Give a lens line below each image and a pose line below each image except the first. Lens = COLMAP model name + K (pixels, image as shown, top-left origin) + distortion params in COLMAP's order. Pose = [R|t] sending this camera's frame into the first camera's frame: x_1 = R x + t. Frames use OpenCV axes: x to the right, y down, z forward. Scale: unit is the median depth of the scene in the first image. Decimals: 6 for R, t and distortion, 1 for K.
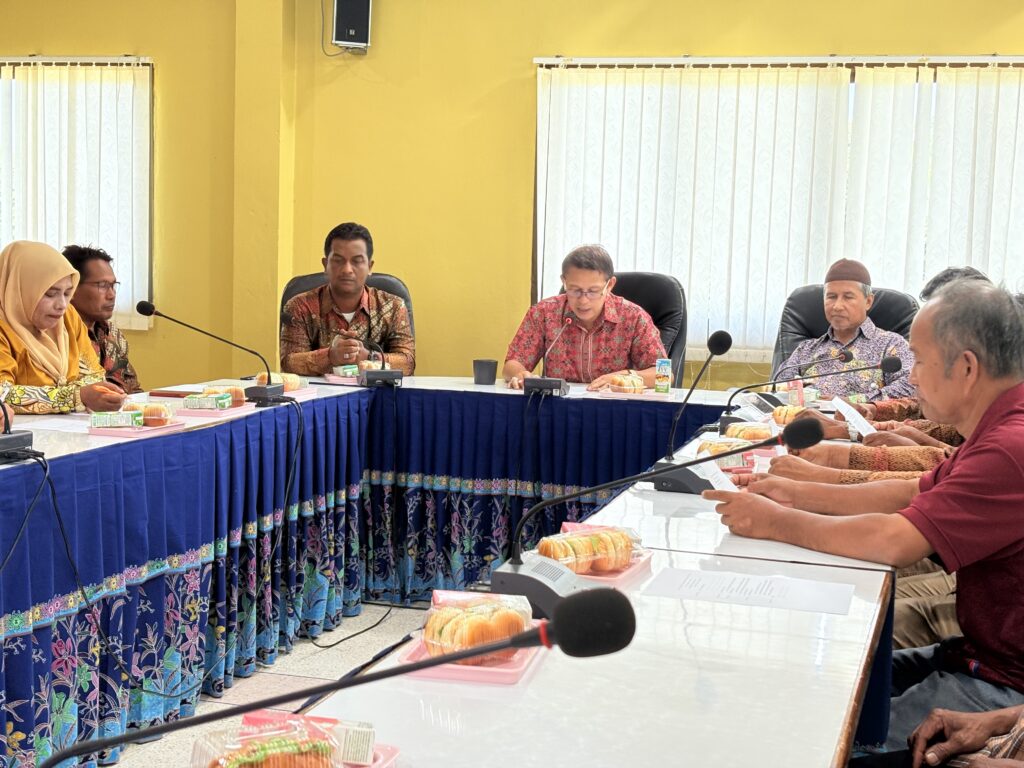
lens RADIAL K [[1553.1, 0, 511.6], [0, 1553.1, 342.8], [0, 0, 1]] dist [0.135104, -0.161859]
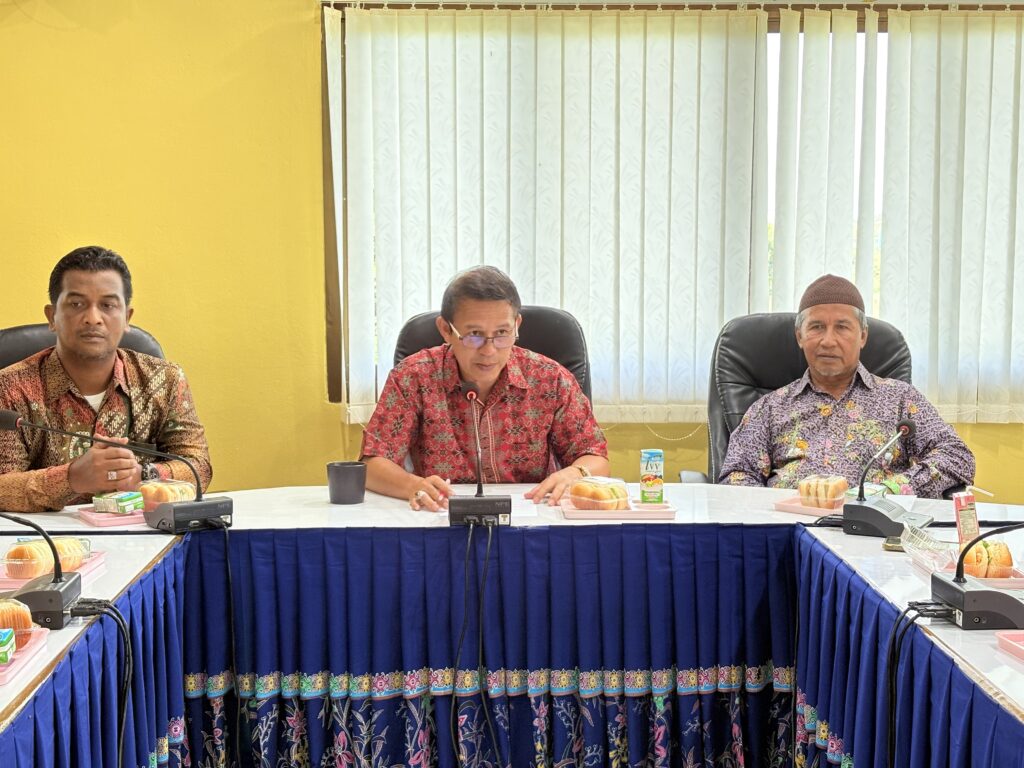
lens RADIAL K [[1478.8, 0, 512.5], [0, 1478.8, 402.4], [0, 0, 1]] dist [0.109364, -0.127955]
pose [[0.956203, -0.059692, 0.286553, -0.117046], [0.047639, 0.997669, 0.048858, -0.037233], [-0.288801, -0.033067, 0.956818, 0.402670]]
